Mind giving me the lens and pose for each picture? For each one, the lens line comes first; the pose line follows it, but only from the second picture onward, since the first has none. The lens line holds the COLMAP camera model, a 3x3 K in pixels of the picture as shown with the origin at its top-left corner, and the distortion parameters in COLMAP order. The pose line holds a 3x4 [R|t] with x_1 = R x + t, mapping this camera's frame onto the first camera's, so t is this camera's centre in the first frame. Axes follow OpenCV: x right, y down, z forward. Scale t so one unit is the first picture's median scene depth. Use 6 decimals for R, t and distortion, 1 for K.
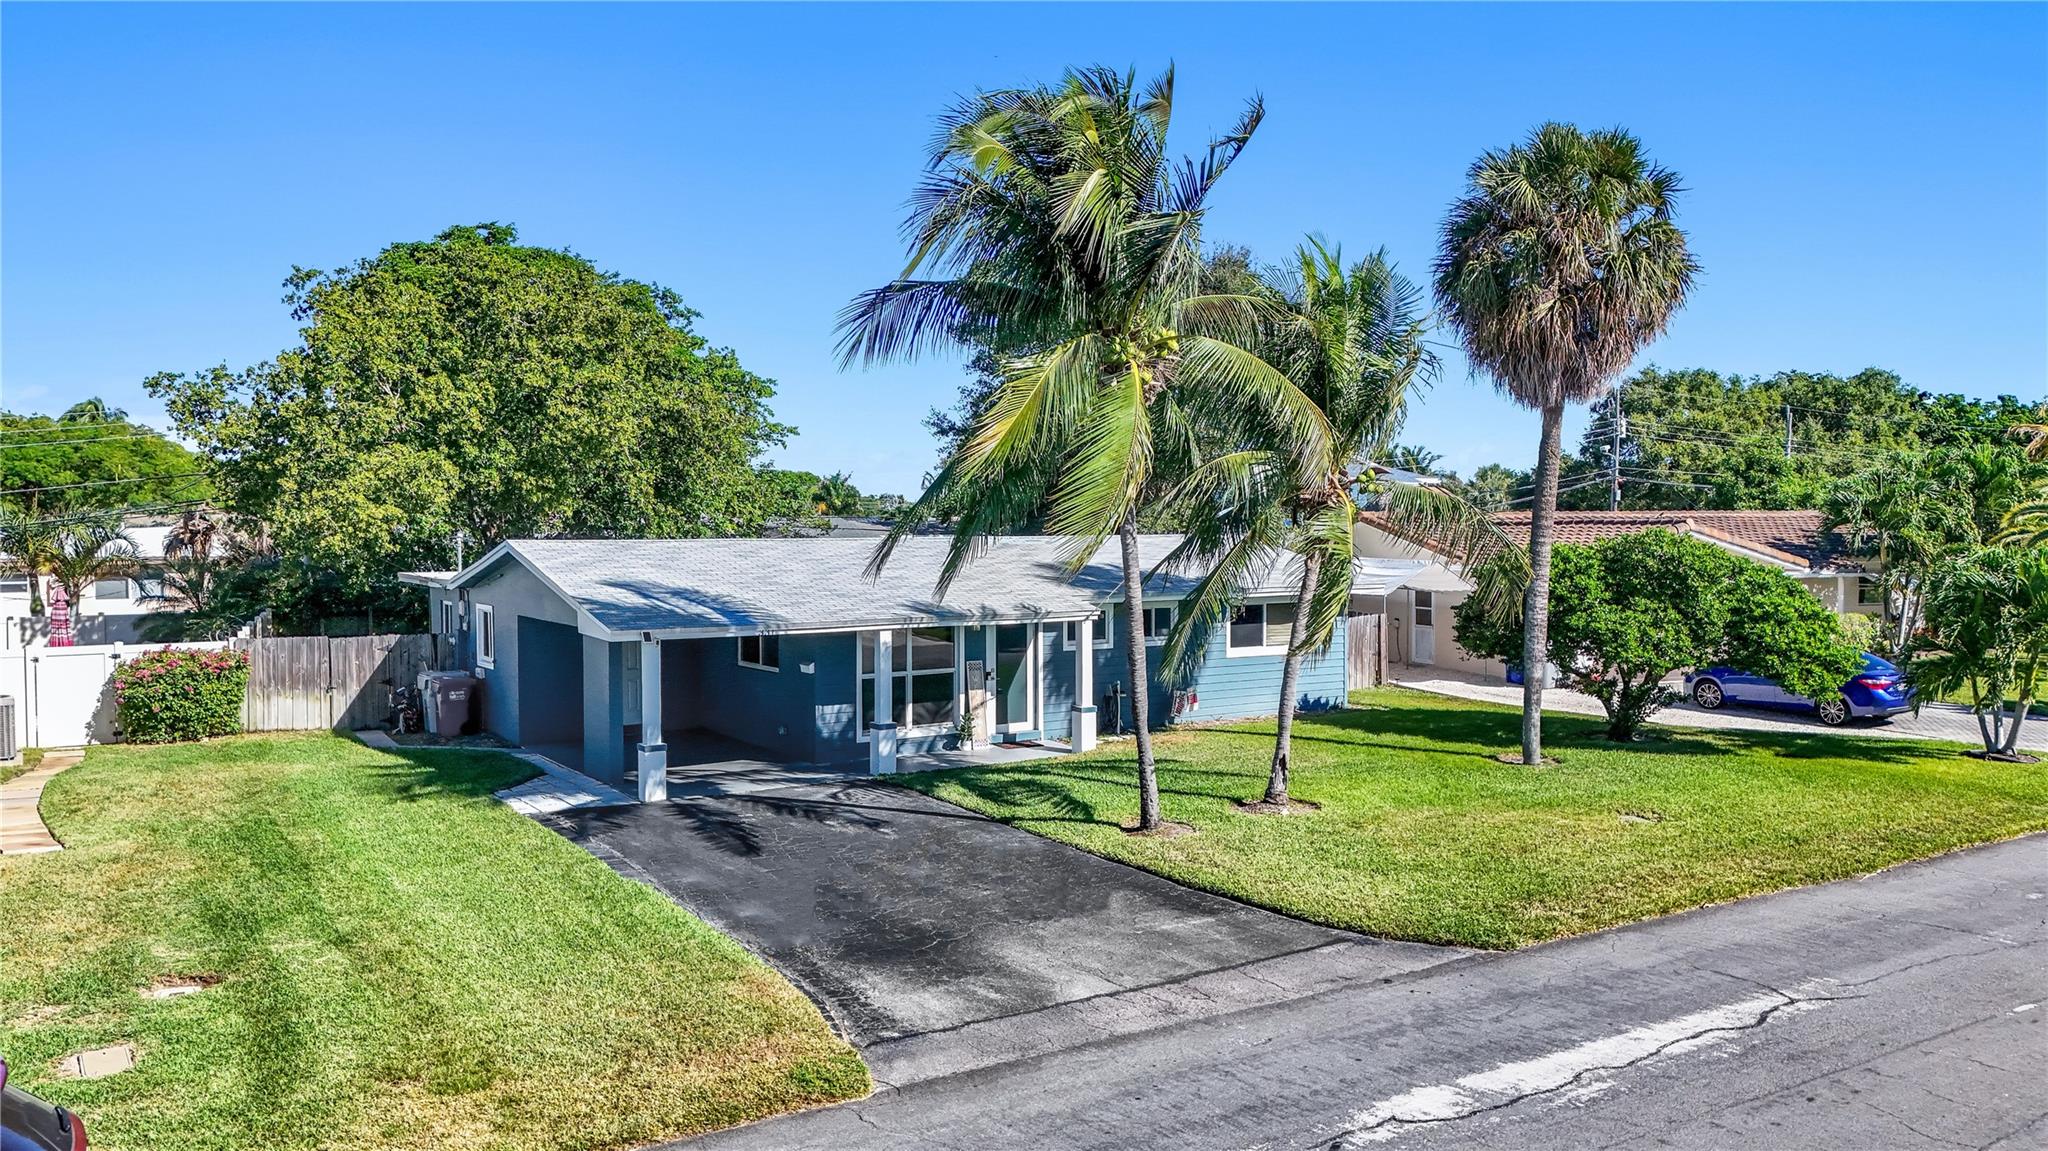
lens RADIAL K [[1537.6, 0, 1041.7], [0, 1537.6, 570.0], [0, 0, 1]] dist [0.088438, -0.094884]
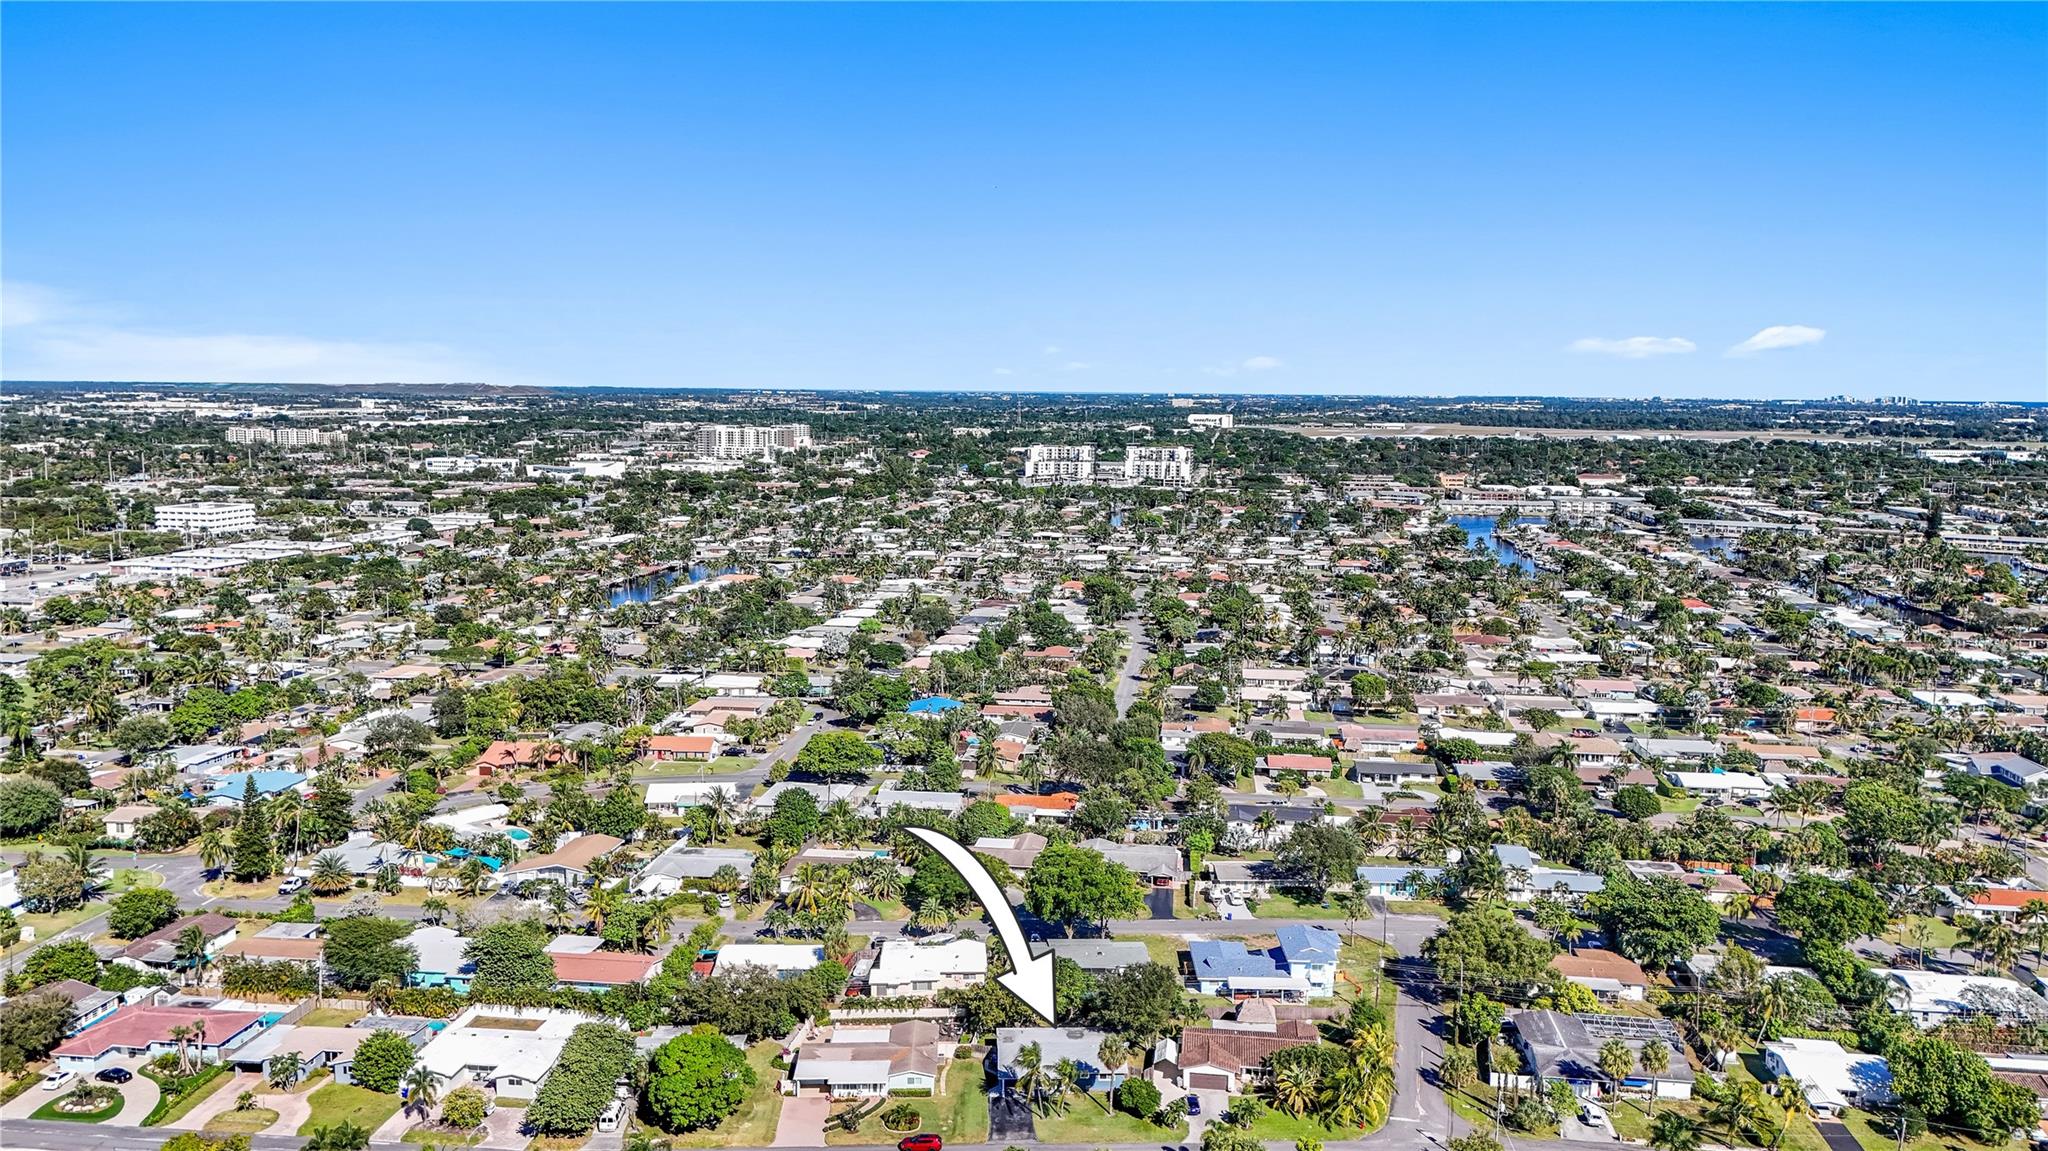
lens RADIAL K [[1537.6, 0, 1041.7], [0, 1537.6, 570.0], [0, 0, 1]] dist [0.088438, -0.094884]
pose [[0.869789, 0.084018, -0.486217, 3.809414], [-0.041925, 0.994417, 0.096835, -3.532458], [0.491639, -0.063841, 0.868456, -6.070981]]
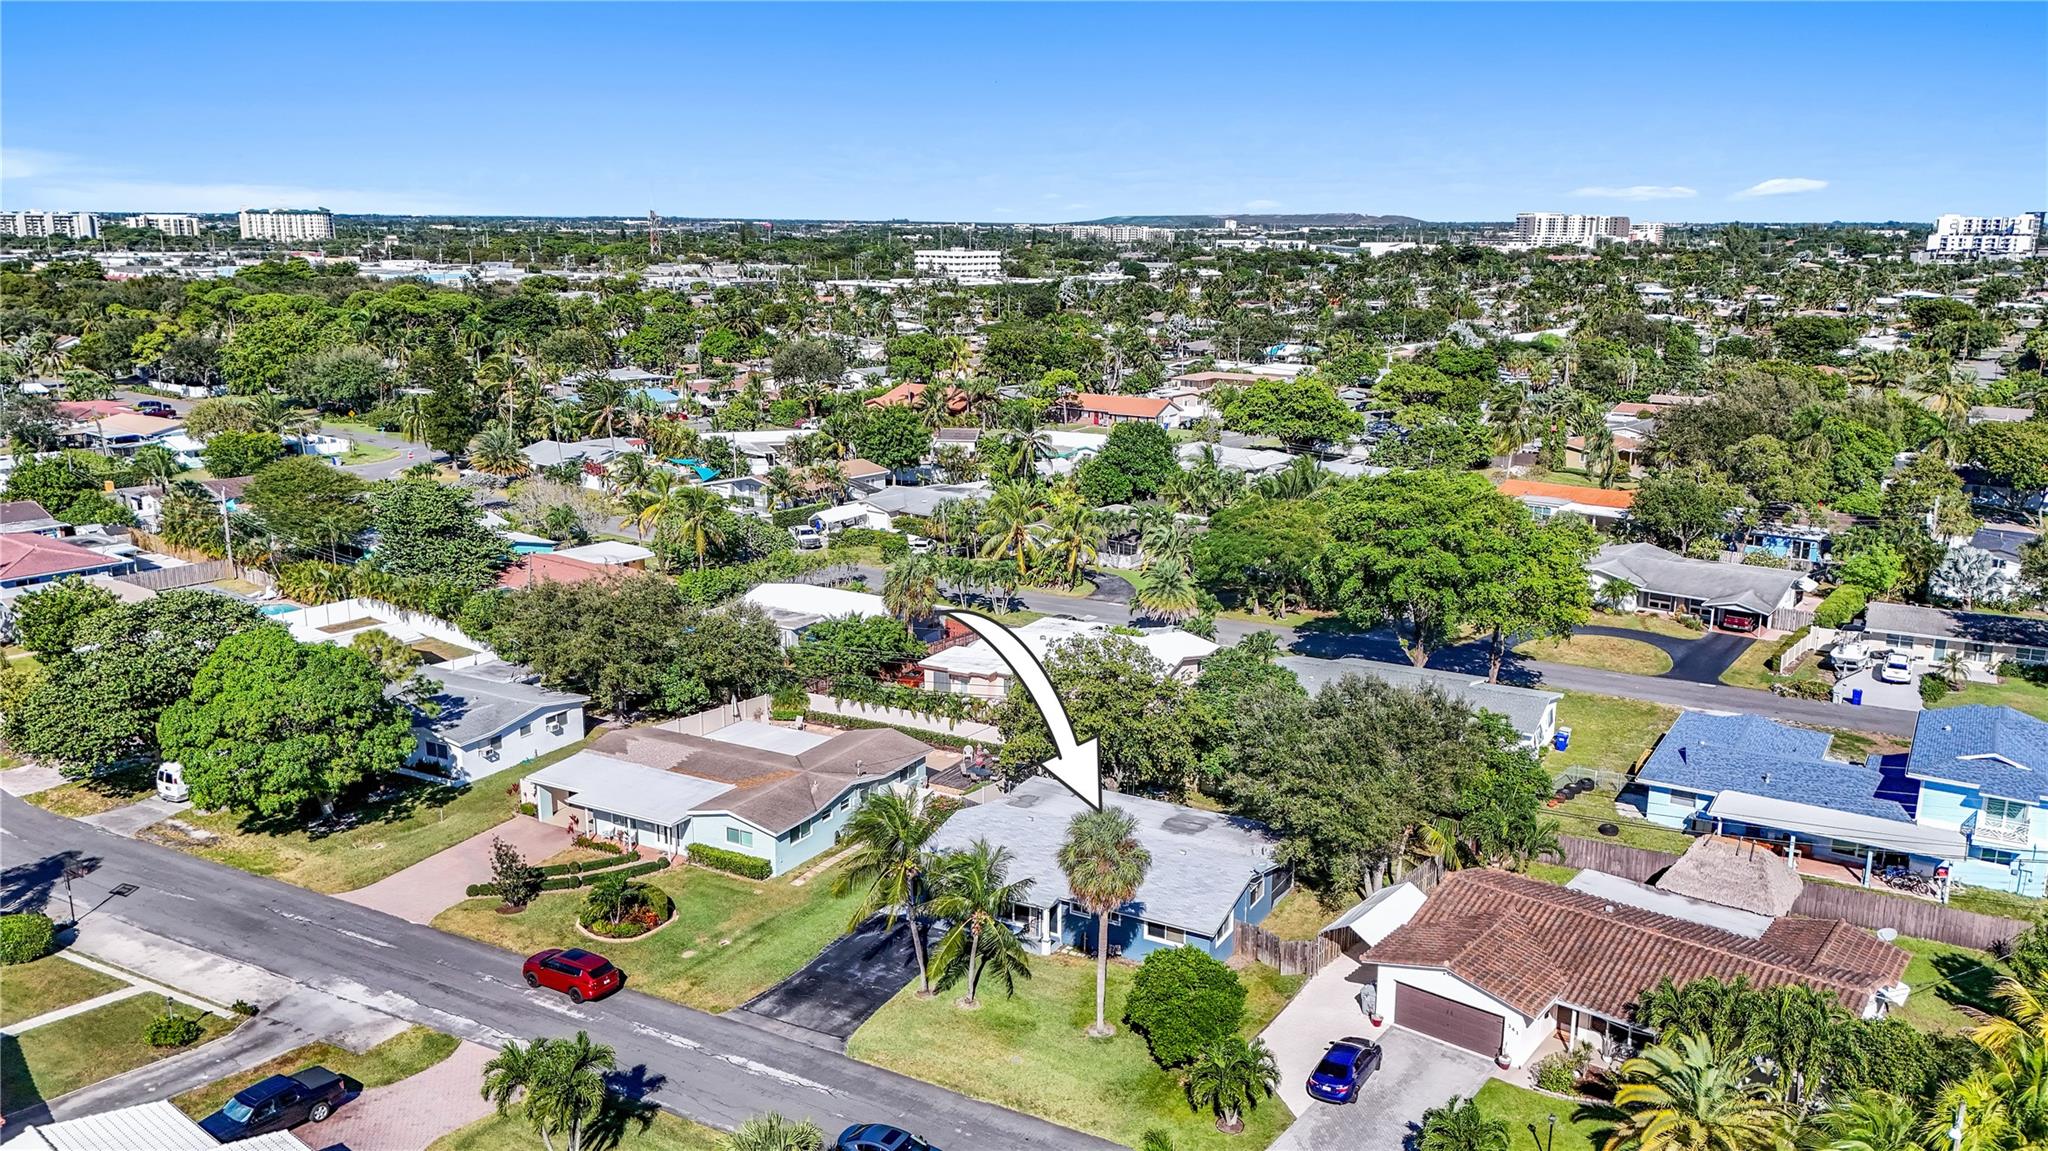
lens RADIAL K [[1537.6, 0, 1041.7], [0, 1537.6, 570.0], [0, 0, 1]] dist [0.088438, -0.094884]
pose [[0.486763, 0.211817, -0.847464, 2.564519], [-0.043149, 0.974802, 0.218861, -1.335103], [0.872468, -0.069966, 0.483637, -0.345620]]
